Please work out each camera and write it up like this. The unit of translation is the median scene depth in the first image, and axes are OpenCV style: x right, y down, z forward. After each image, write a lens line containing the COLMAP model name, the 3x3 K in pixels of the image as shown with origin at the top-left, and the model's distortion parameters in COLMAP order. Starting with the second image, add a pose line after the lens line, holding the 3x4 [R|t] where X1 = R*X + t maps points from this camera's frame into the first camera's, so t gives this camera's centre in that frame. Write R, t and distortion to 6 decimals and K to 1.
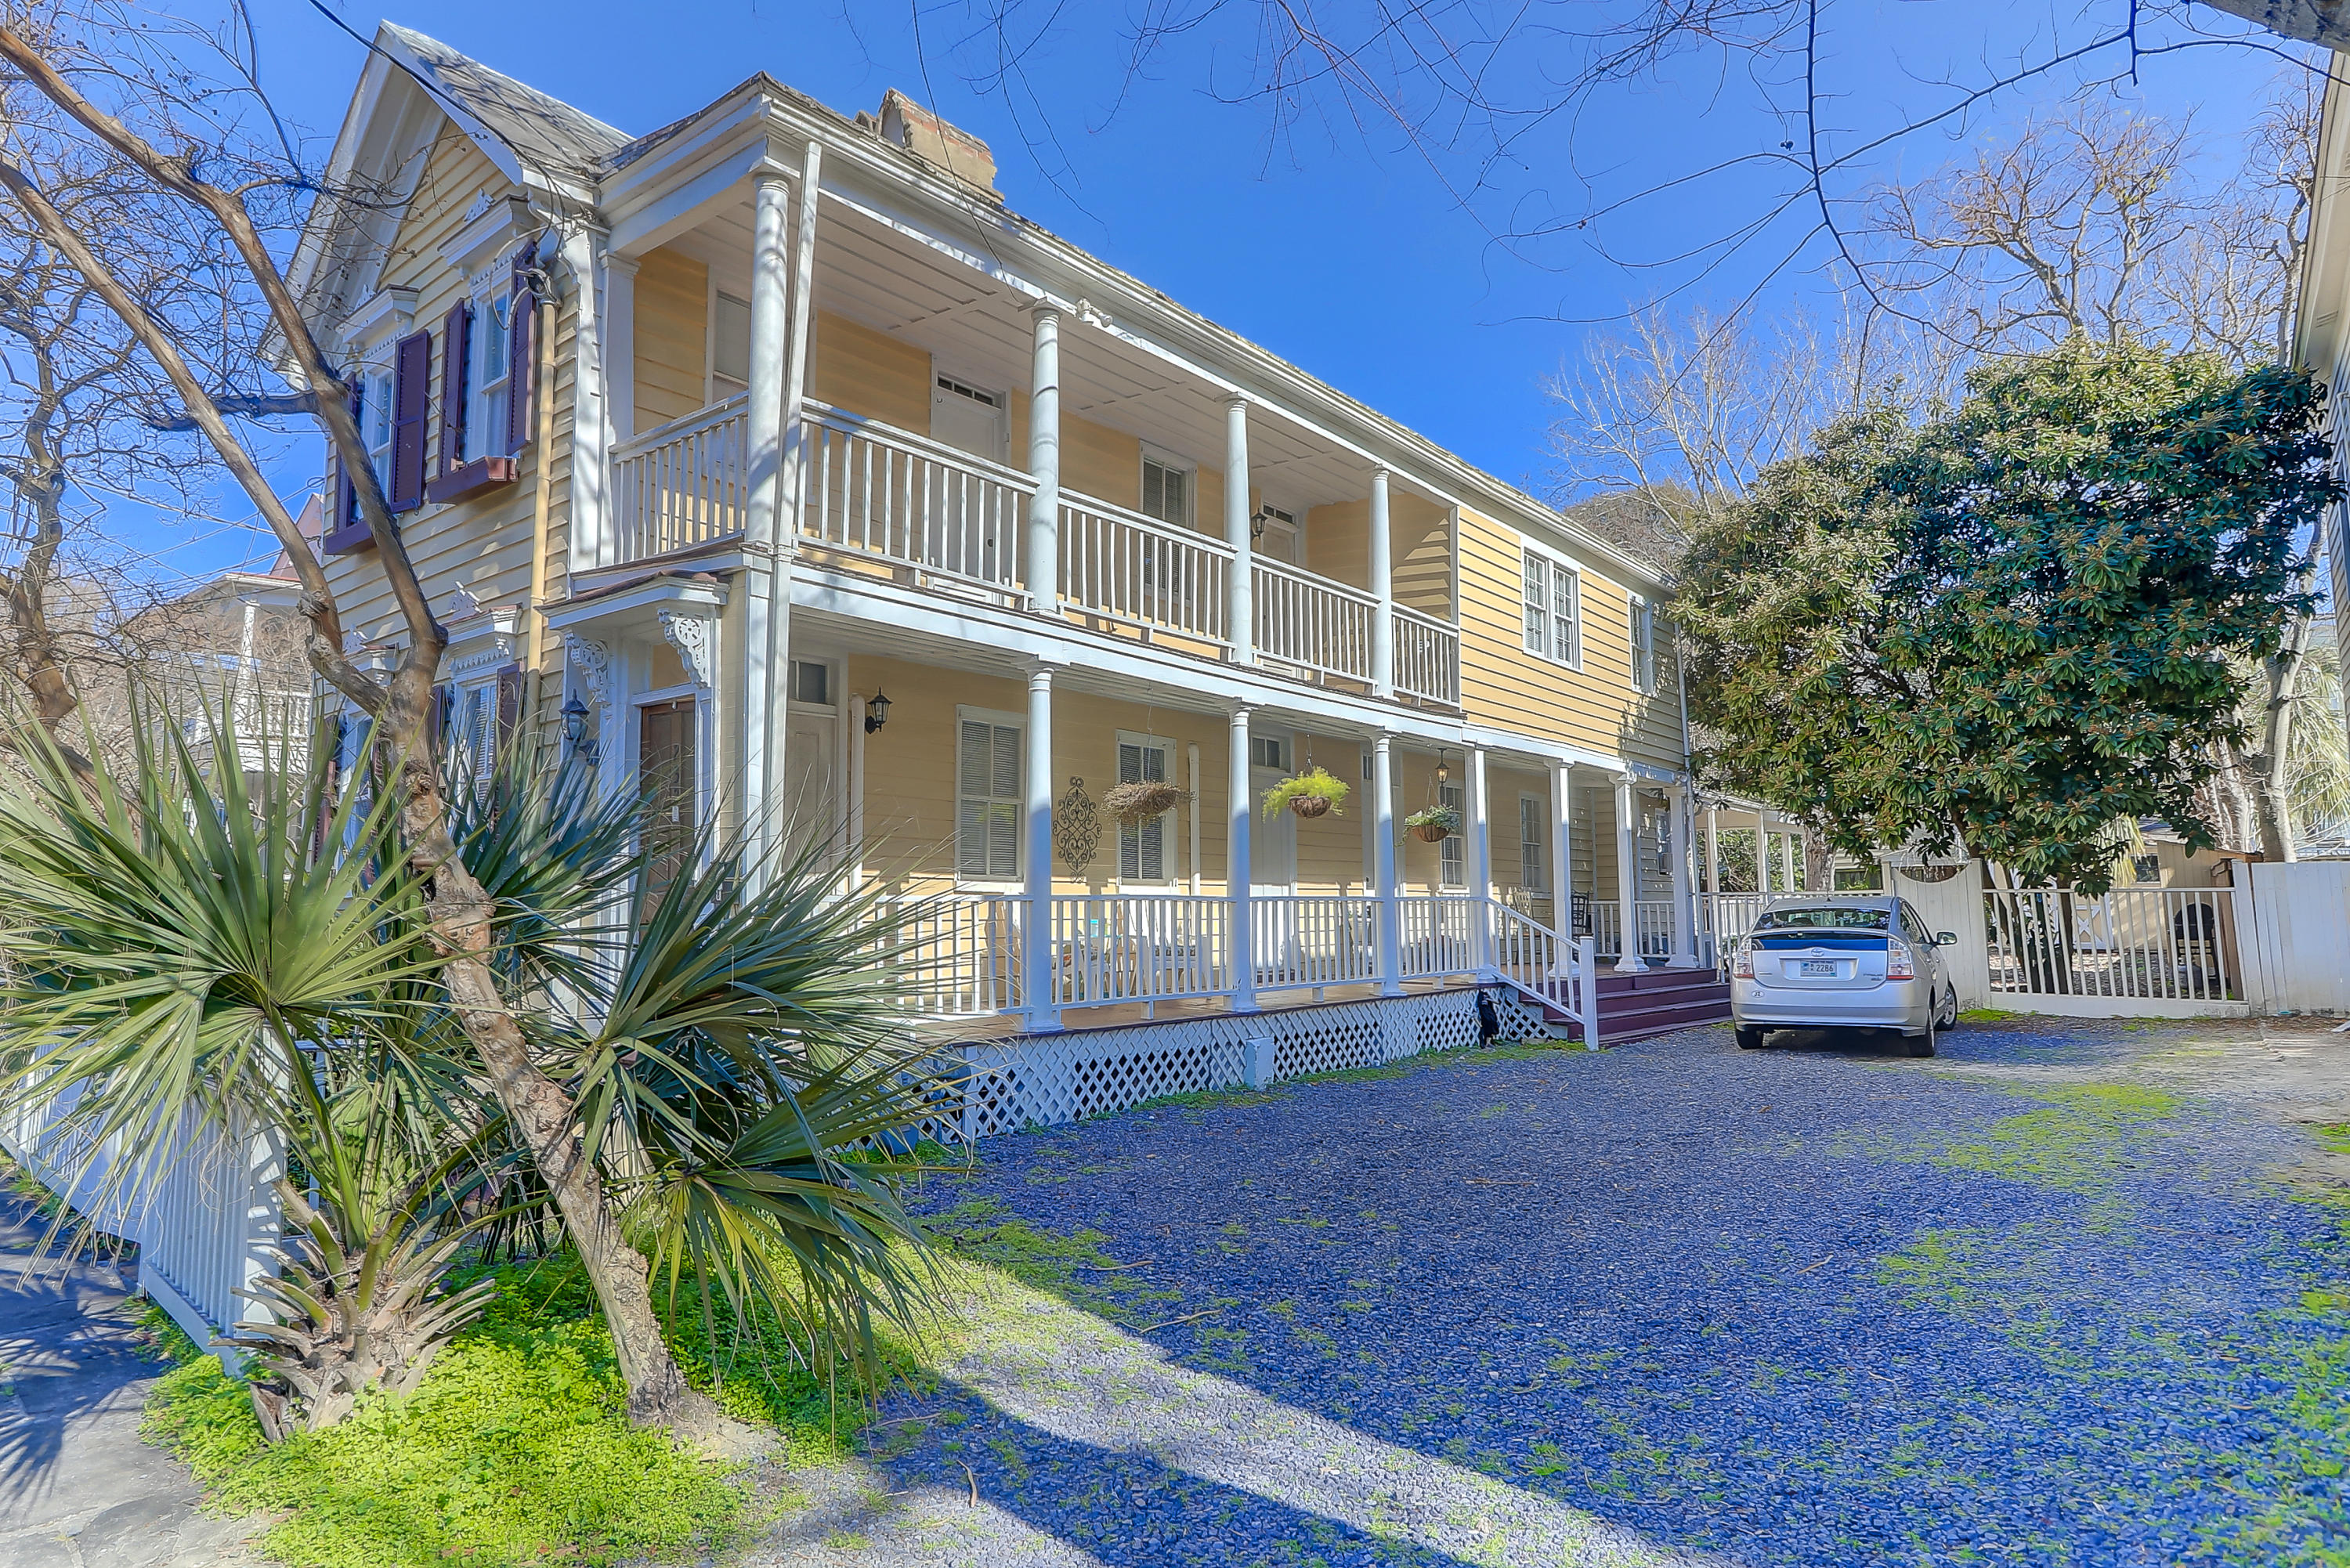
lens RADIAL K [[1382.6, 0, 1162.7], [0, 1382.6, 773.2], [0, 0, 1]] dist [0.016056, -0.003206]
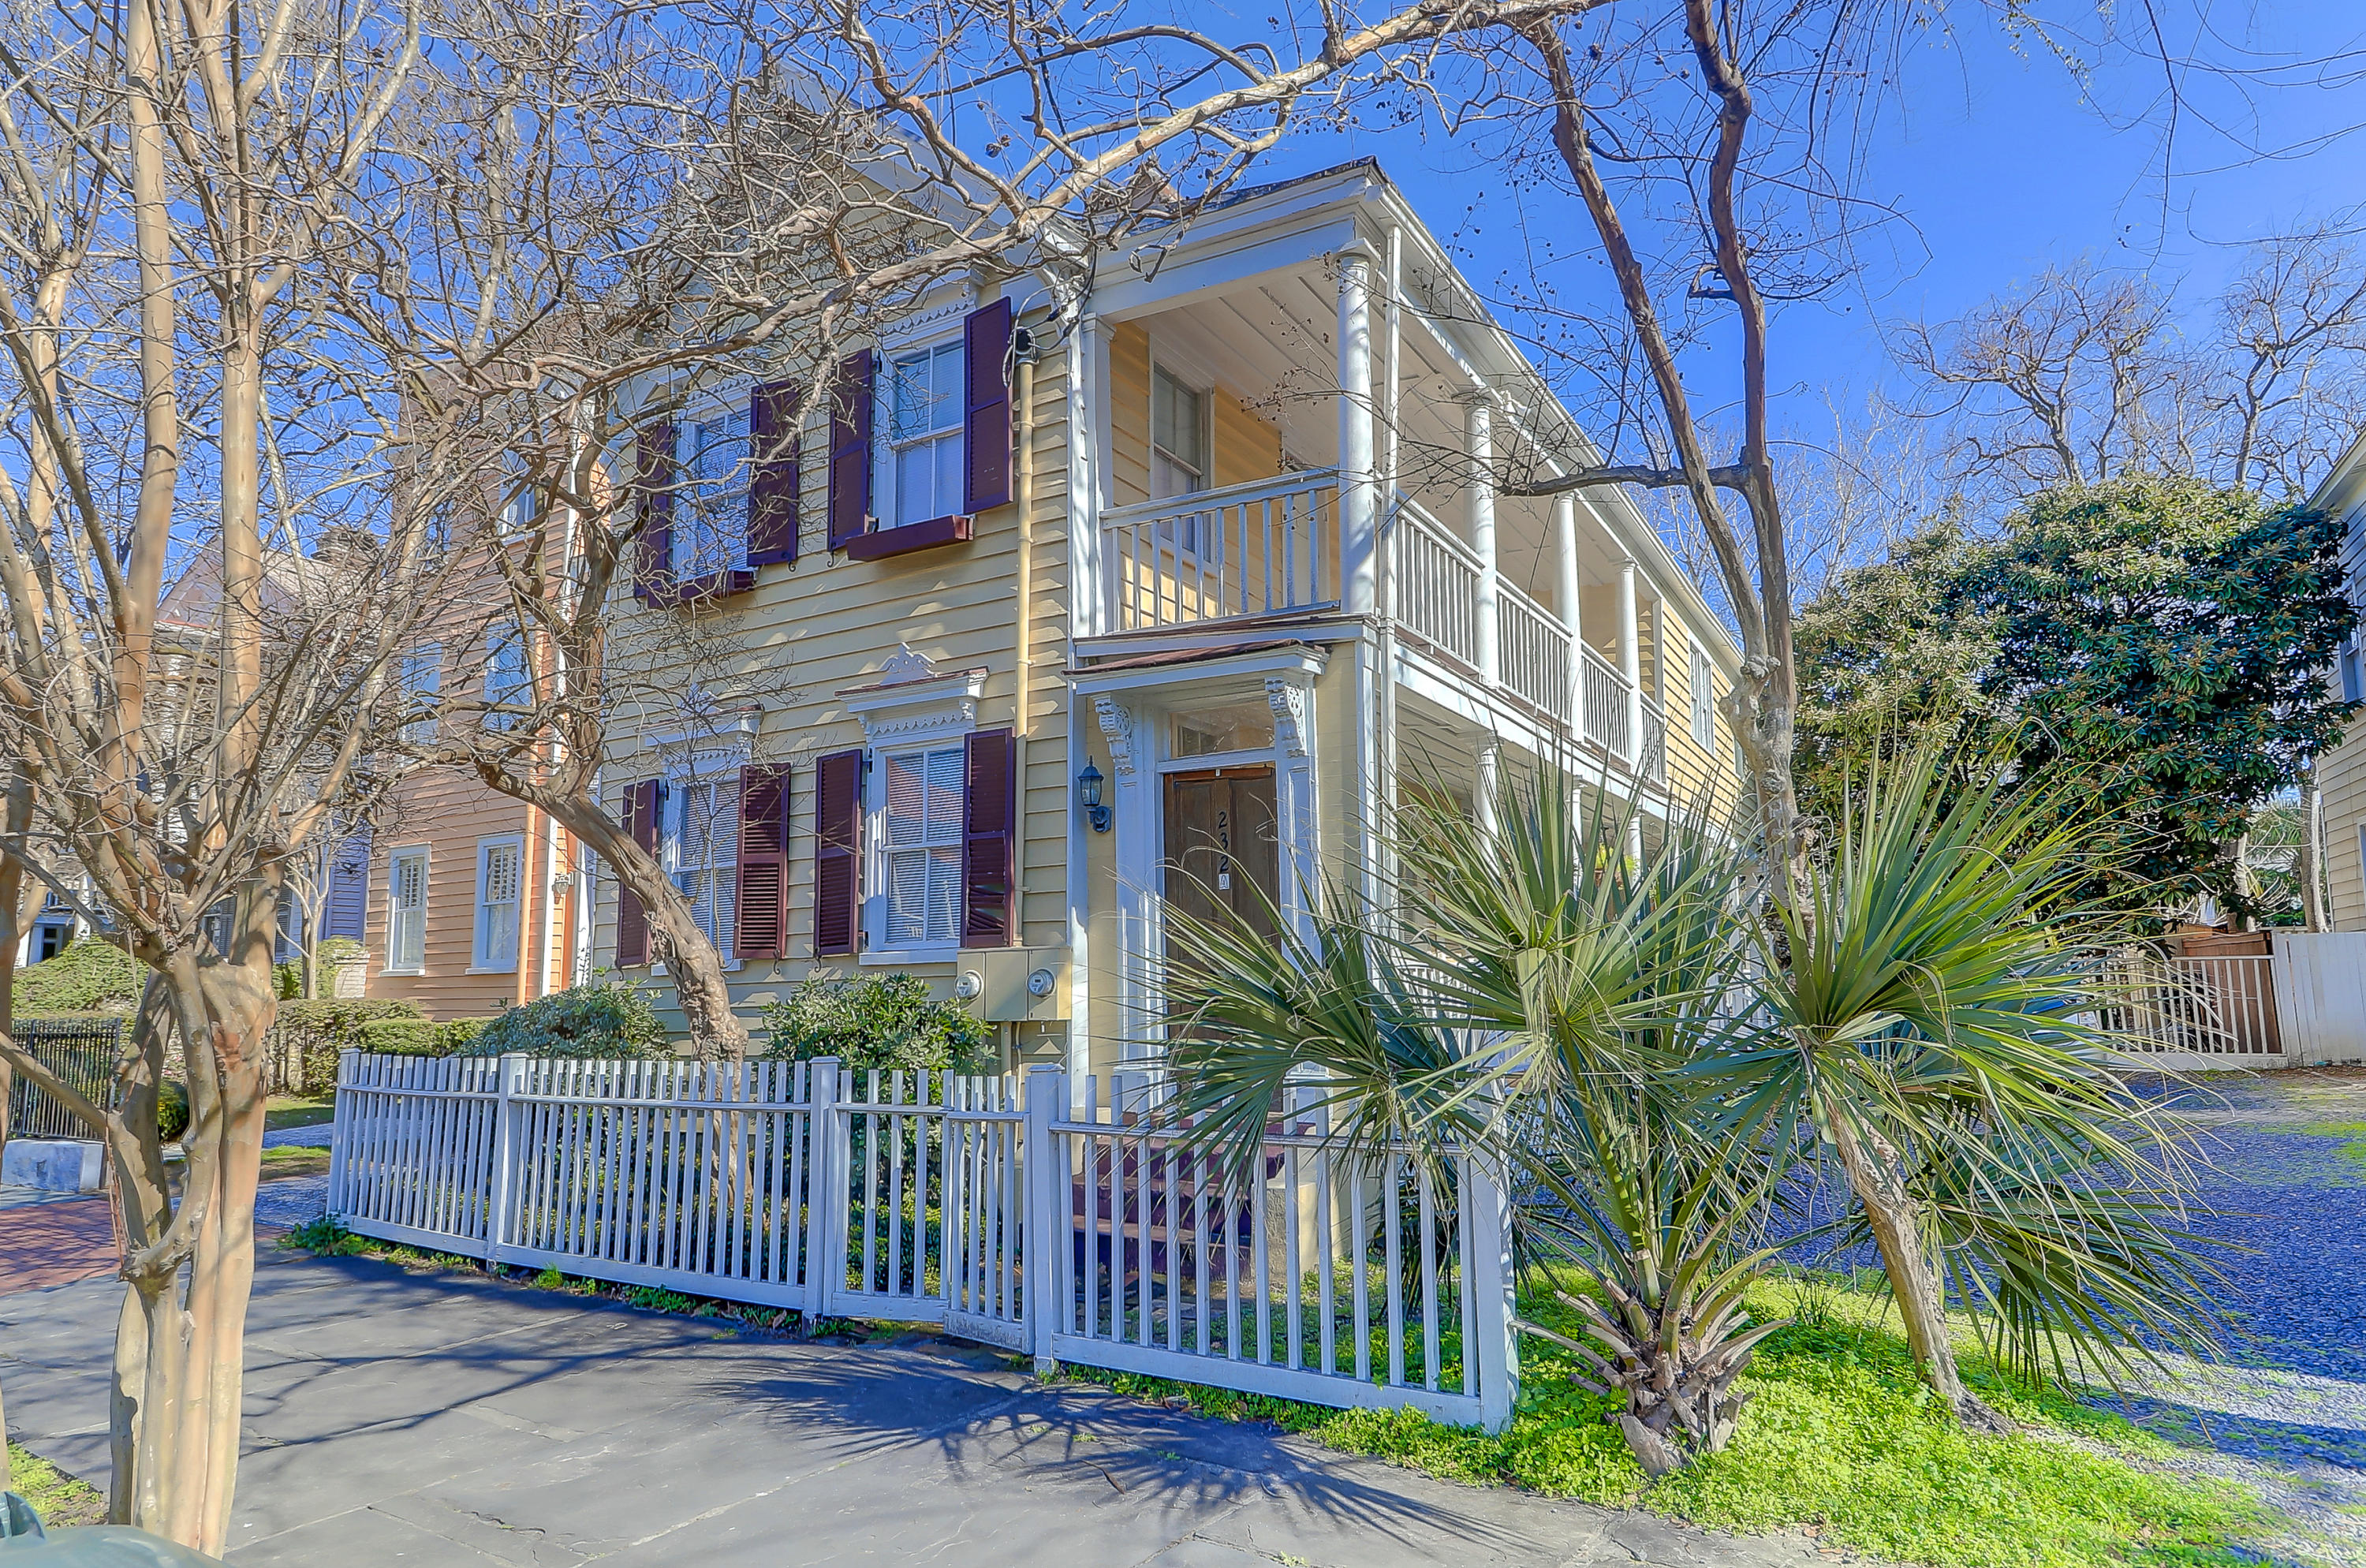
lens RADIAL K [[1392.2, 0, 1312.2], [0, 1392.2, 836.9], [0, 0, 1]] dist [0.016056, -0.003206]
pose [[0.984516, 0.008494, 0.175088, -0.293254], [-0.006383, 0.999900, -0.012617, 0.005543], [-0.175178, 0.011304, 0.984472, -0.000984]]
